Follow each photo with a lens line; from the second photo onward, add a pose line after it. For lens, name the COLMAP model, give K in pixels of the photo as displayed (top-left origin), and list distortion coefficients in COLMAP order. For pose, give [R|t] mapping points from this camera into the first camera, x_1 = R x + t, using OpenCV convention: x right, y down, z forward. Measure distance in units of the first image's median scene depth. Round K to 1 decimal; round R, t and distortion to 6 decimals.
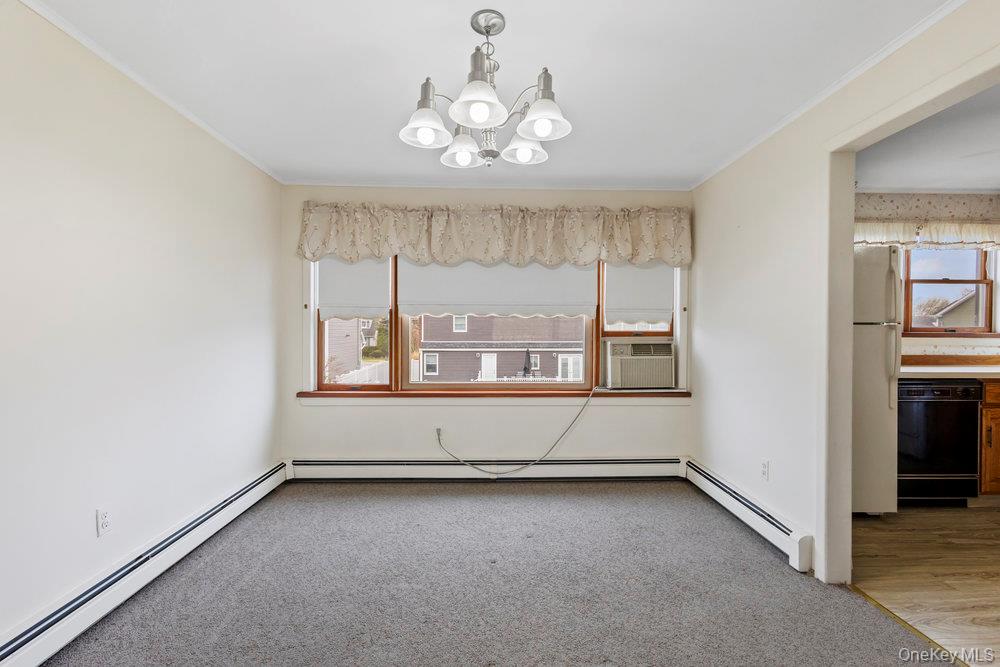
lens RADIAL K [[459.1, 0, 504.7], [0, 459.1, 331.0], [0, 0, 1]] dist [0.008567, -0.002724]
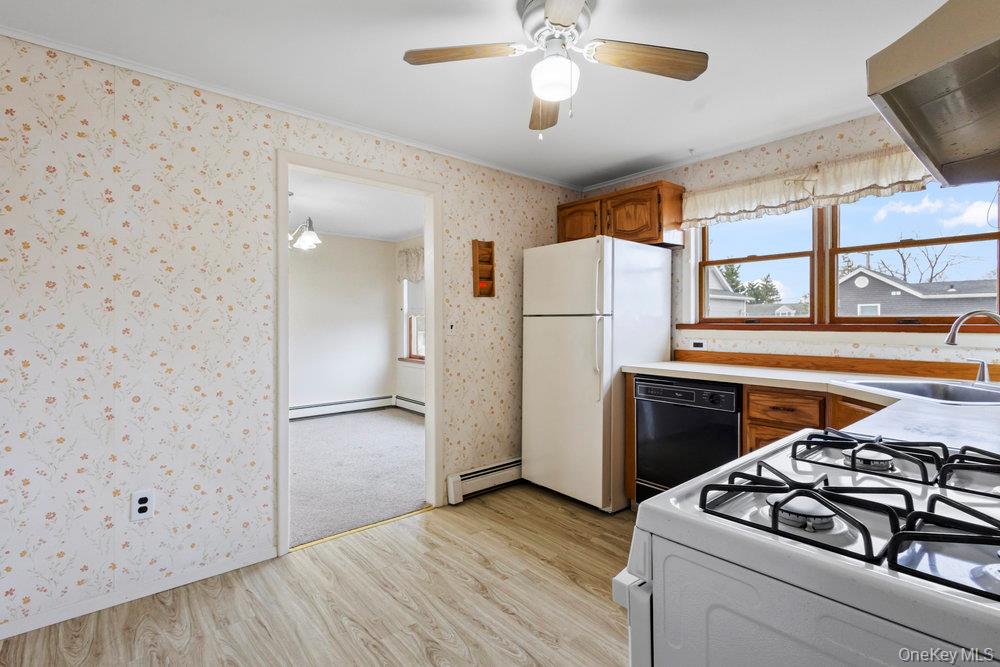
lens RADIAL K [[459.1, 0, 501.7], [0, 459.1, 324.3], [0, 0, 1]] dist [0.008567, -0.002724]
pose [[0.631456, -0.000469, -0.775412, 0.833688], [-0.001367, 0.999998, -0.001718, 0.003760], [0.775411, 0.002145, 0.631454, 0.127140]]
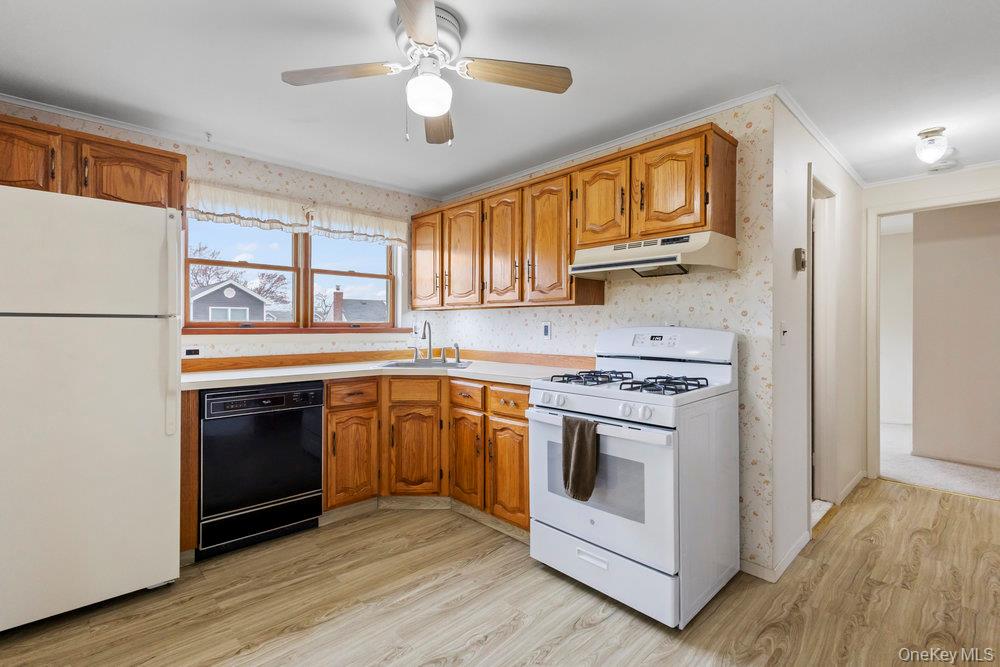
lens RADIAL K [[459.1, 0, 498.9], [0, 459.1, 325.8], [0, 0, 1]] dist [0.008567, -0.002724]
pose [[0.751119, -0.003015, 0.660160, 0.425784], [0.006256, 0.999977, -0.002551, 0.002407], [-0.660138, 0.006046, 0.751120, 0.070879]]
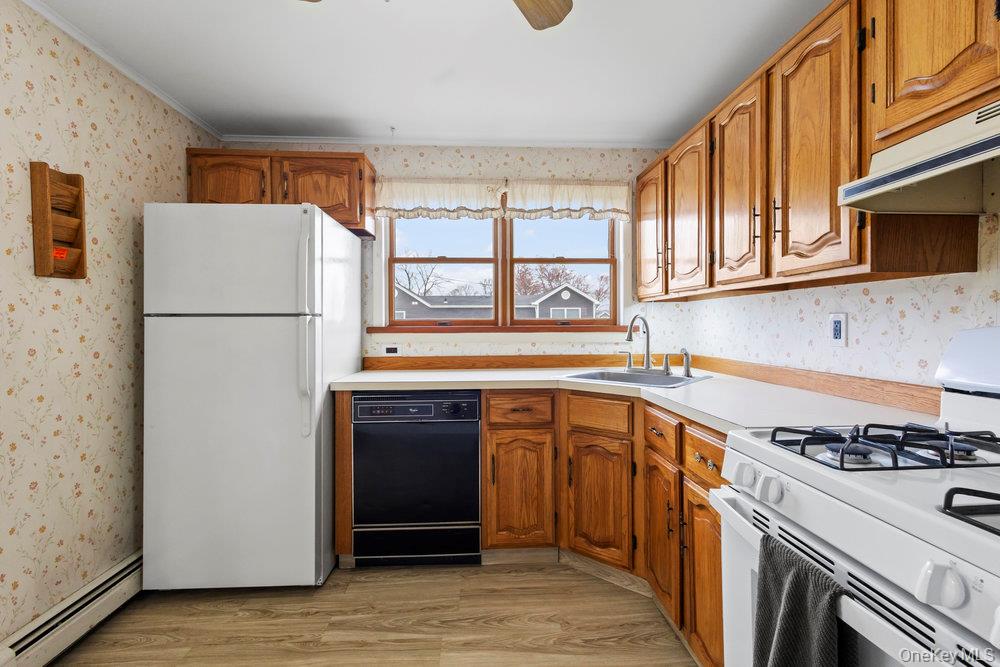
lens RADIAL K [[459.1, 0, 500.1], [0, 459.1, 327.4], [0, 0, 1]] dist [0.008567, -0.002724]
pose [[0.999667, -0.009254, 0.024068, 0.634044], [0.009255, 0.999957, 0.000101, 0.003687], [-0.024068, 0.000122, 0.999710, 0.168890]]
